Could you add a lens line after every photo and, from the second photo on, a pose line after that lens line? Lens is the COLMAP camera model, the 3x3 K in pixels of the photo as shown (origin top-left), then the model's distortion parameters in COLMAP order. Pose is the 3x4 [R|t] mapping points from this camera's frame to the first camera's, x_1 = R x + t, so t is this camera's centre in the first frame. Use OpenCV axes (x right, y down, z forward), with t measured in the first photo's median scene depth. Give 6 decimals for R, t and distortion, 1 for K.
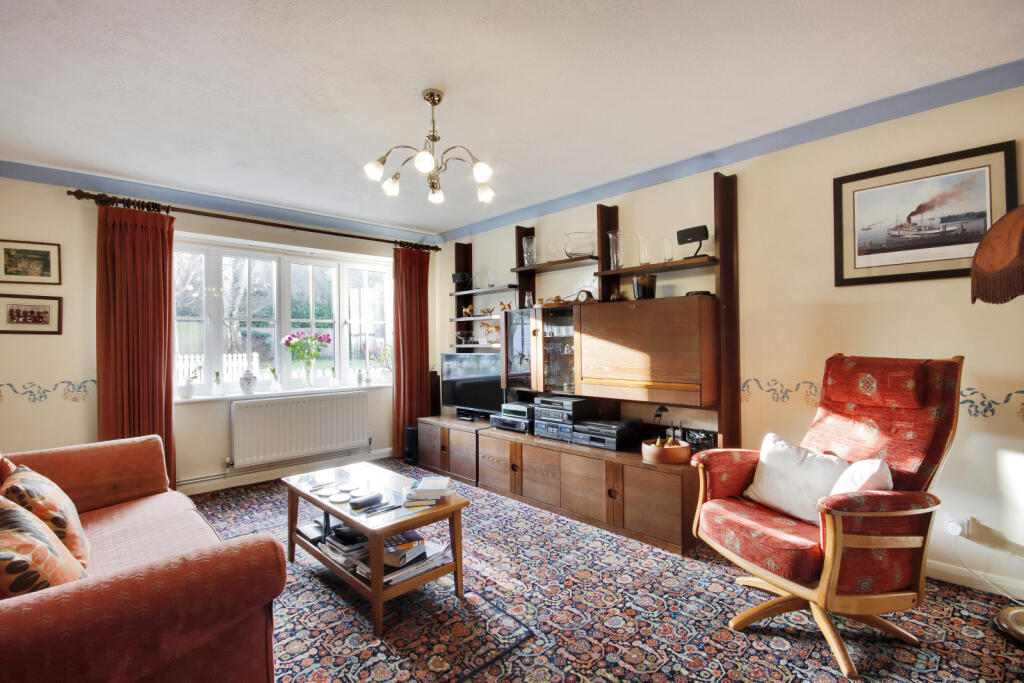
lens RADIAL K [[486.5, 0, 512.6], [0, 486.5, 334.0], [0, 0, 1]] dist [-0.000652, -0.000698]
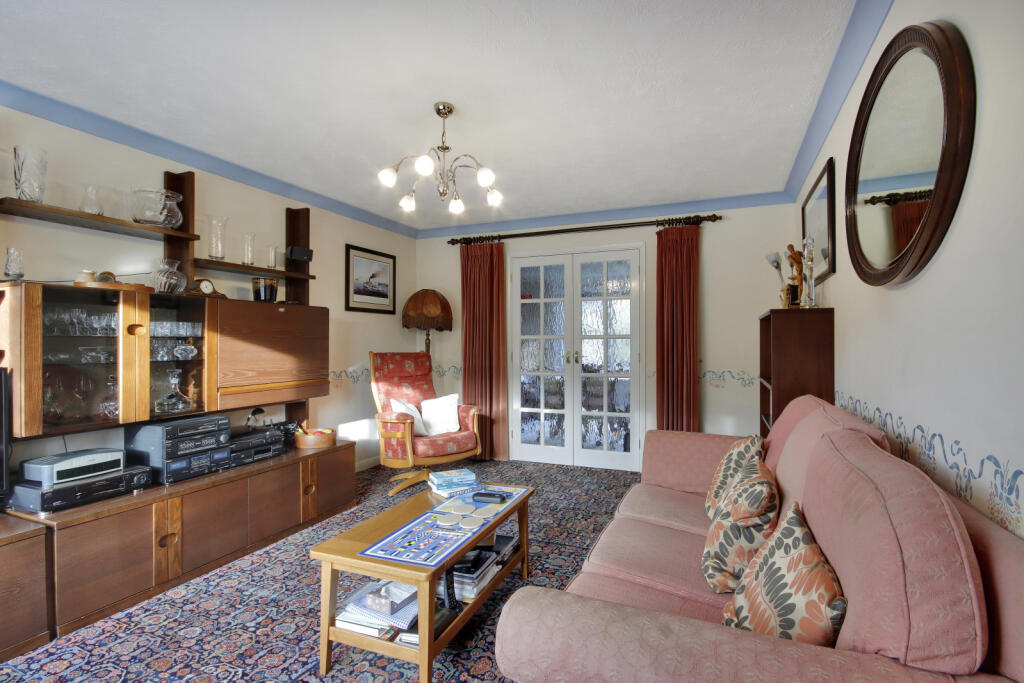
lens RADIAL K [[486.5, 0, 513.4], [0, 486.5, 346.1], [0, 0, 1]] dist [-0.000652, -0.000698]
pose [[-0.393376, 0.010266, 0.919320, -0.828266], [-0.001354, 0.999930, -0.011746, 0.029780], [-0.919377, -0.005866, -0.393334, 0.906357]]
